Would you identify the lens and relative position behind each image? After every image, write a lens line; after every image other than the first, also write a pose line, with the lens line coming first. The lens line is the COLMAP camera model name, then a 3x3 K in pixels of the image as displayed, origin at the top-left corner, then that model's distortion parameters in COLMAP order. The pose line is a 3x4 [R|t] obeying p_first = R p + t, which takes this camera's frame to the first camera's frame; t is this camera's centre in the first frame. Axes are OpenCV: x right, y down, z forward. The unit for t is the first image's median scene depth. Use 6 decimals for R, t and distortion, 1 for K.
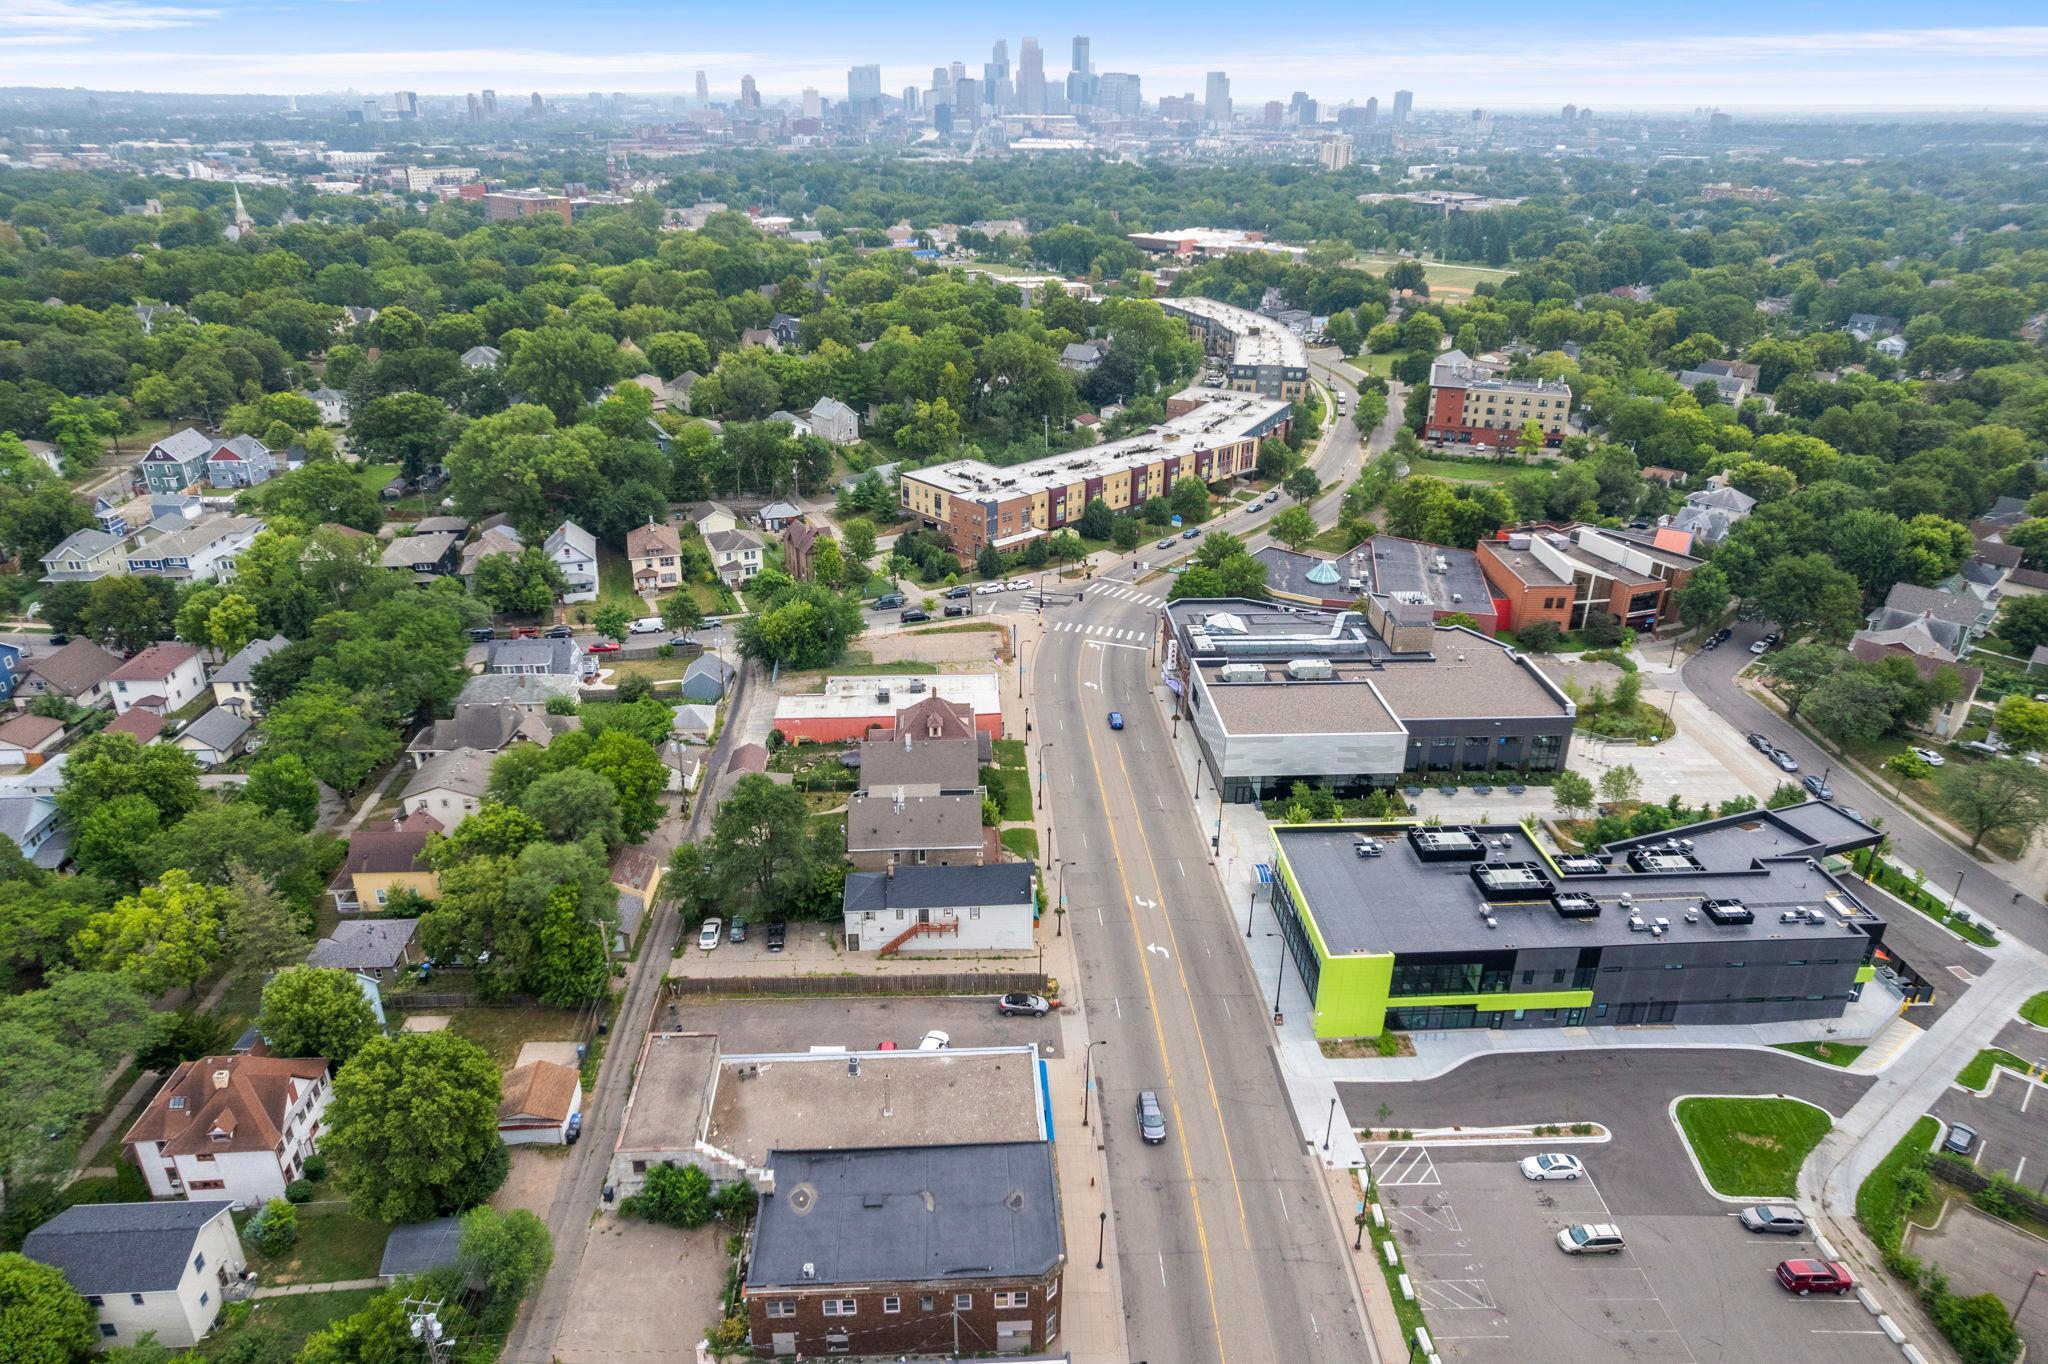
lens RADIAL K [[1302.3, 0, 1016.3], [0, 1302.3, 691.4], [0, 0, 1]] dist [-0.067144, 0.062602]
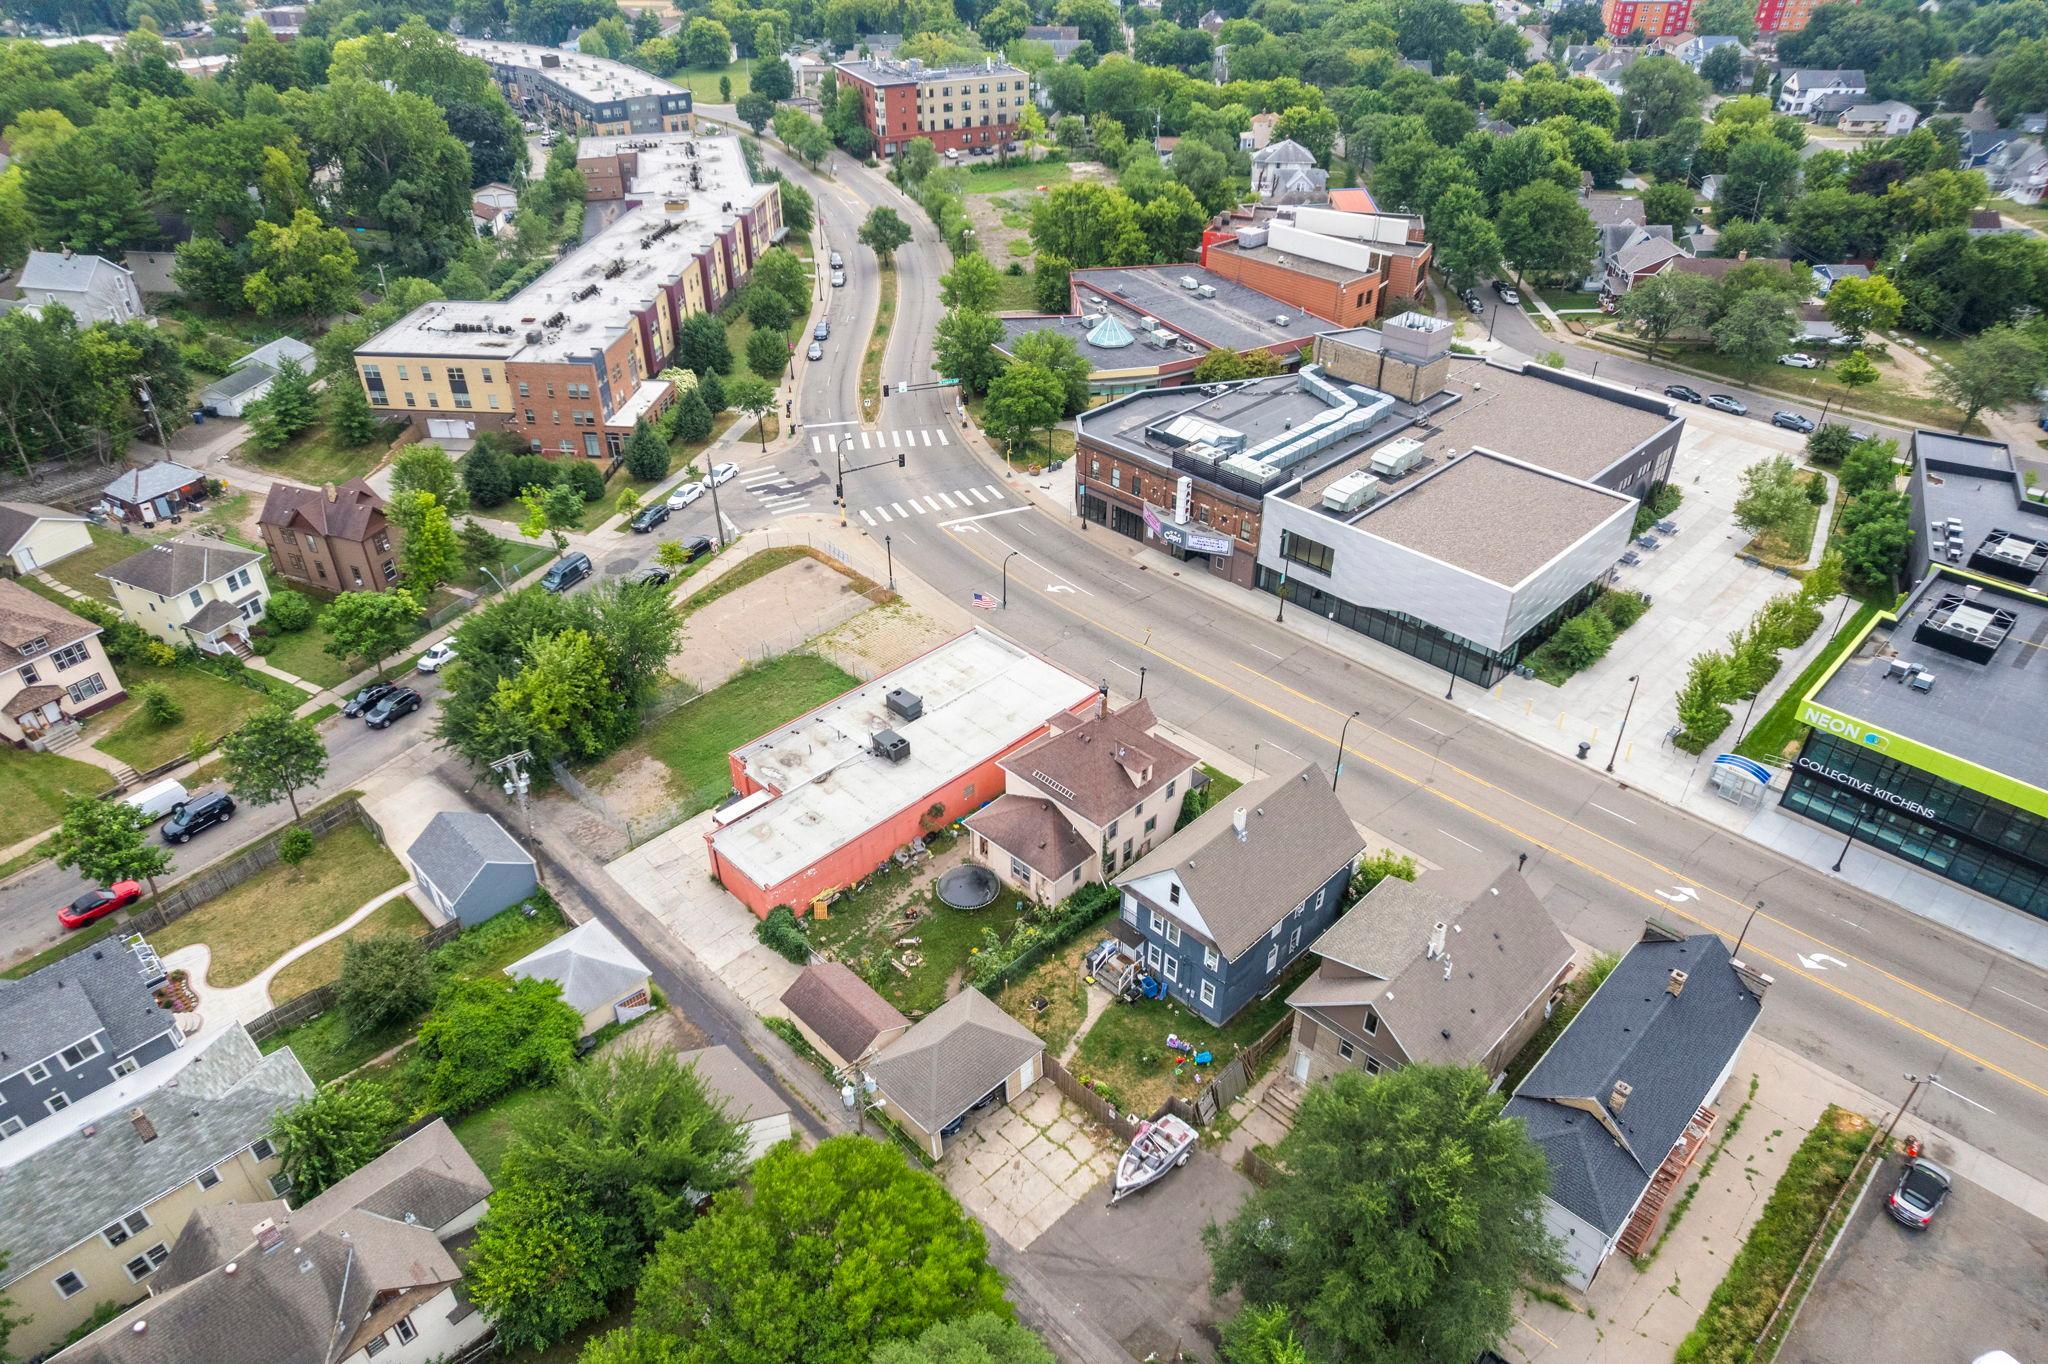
lens RADIAL K [[1302.3, 0, 1016.3], [0, 1302.3, 691.4], [0, 0, 1]] dist [-0.067144, 0.062602]
pose [[0.750112, -0.385595, 0.537259, -0.252054], [0.289567, 0.921906, 0.257371, -0.102148], [-0.594544, -0.037485, 0.803189, 0.423466]]
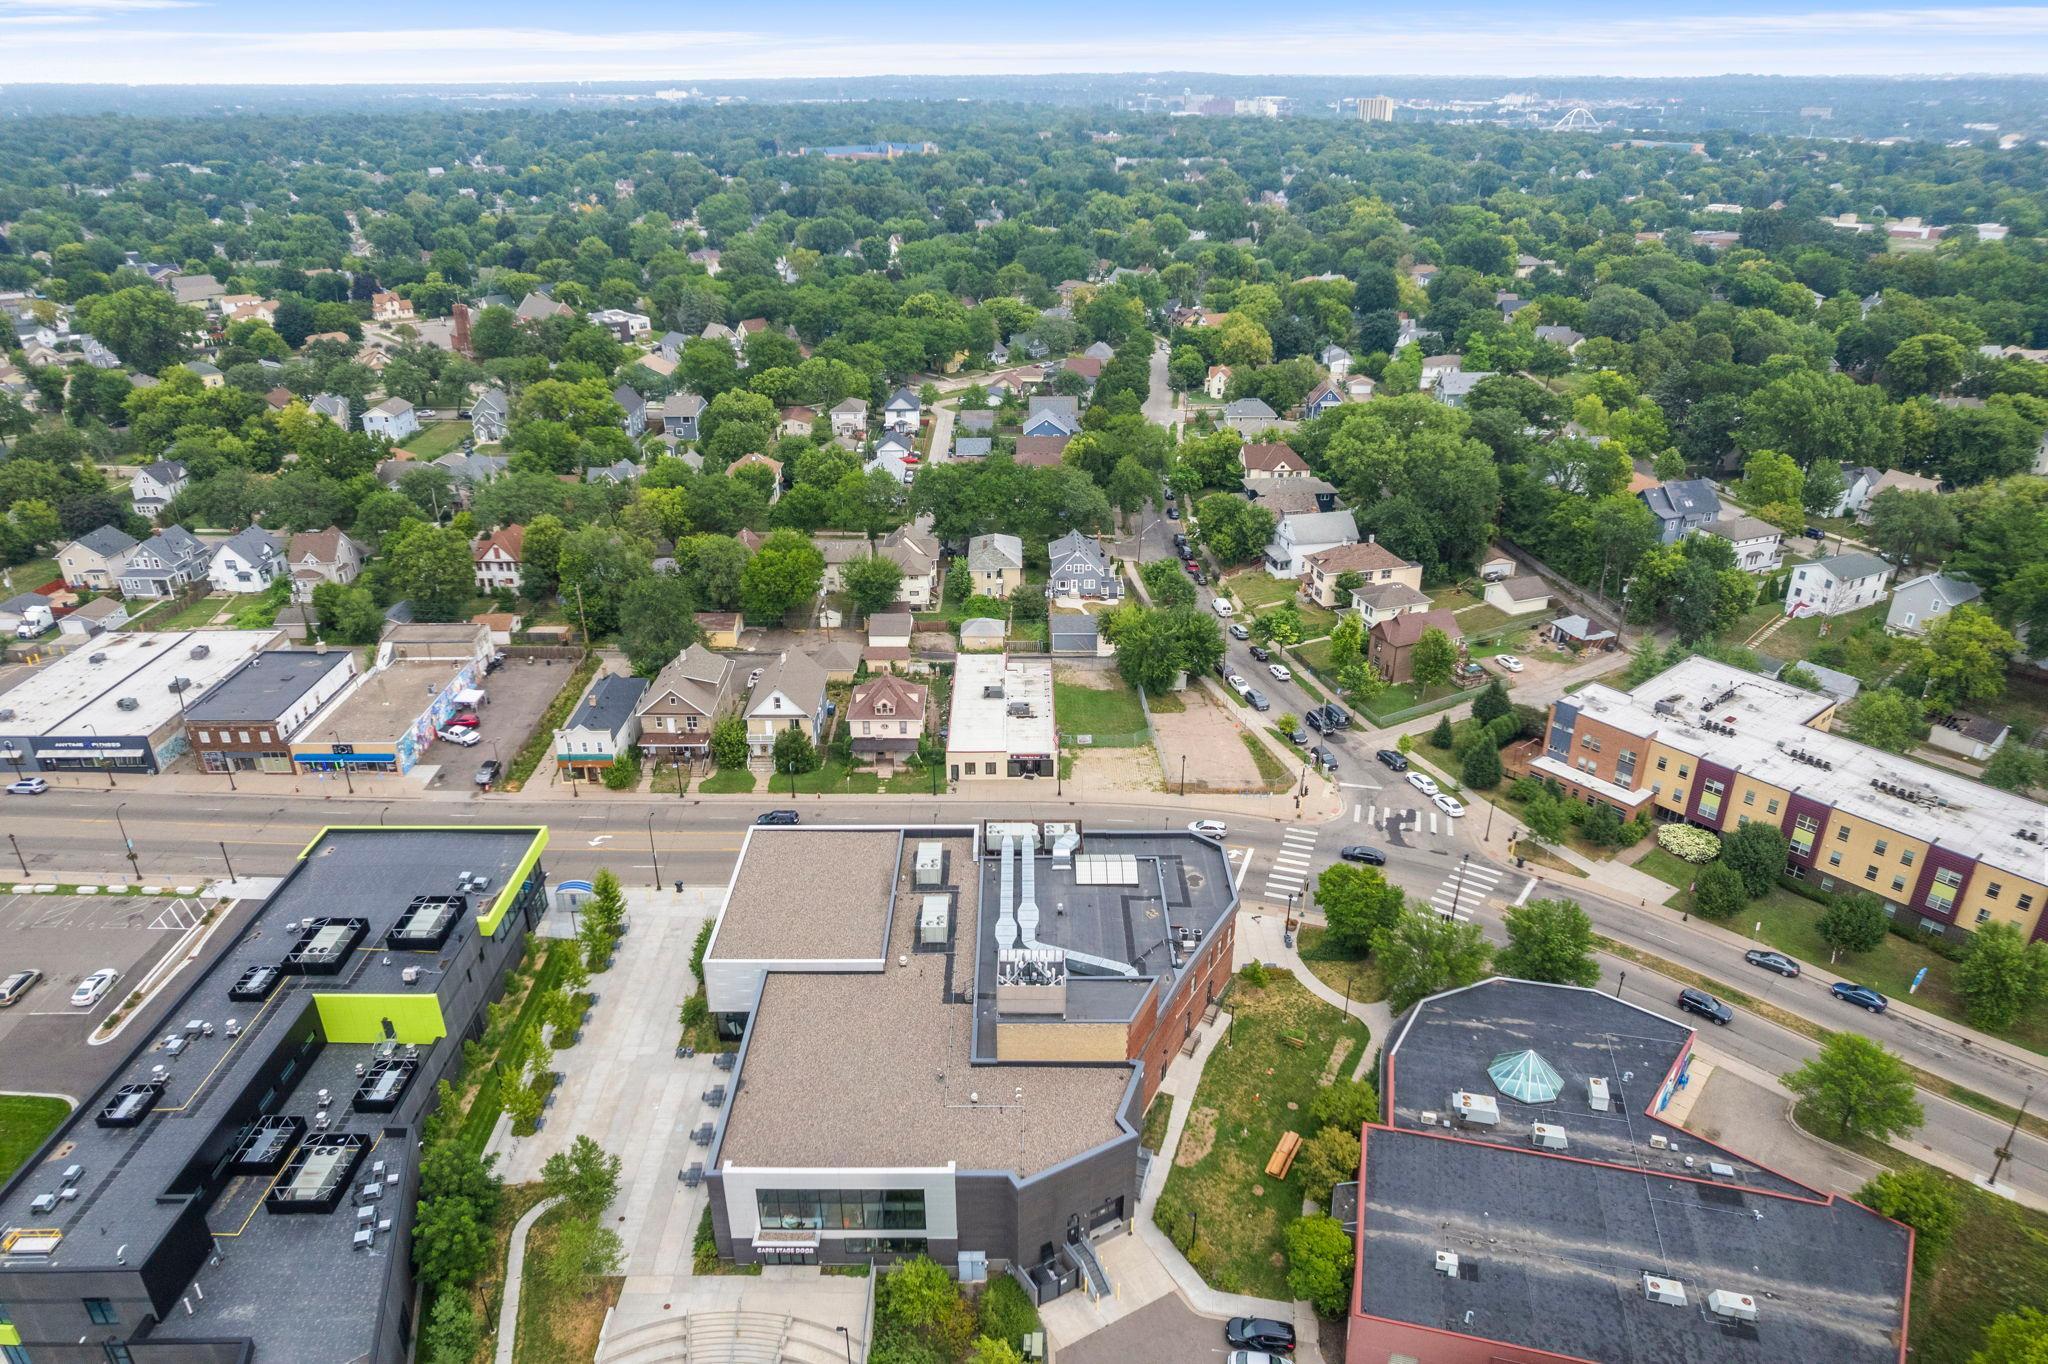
lens RADIAL K [[1302.3, 0, 1016.3], [0, 1302.3, 691.4], [0, 0, 1]] dist [-0.067144, 0.062602]
pose [[-0.057010, 0.425661, -0.903085, 0.589049], [-0.418053, 0.811258, 0.408770, -0.305685], [0.906632, 0.400842, 0.131699, 0.673004]]
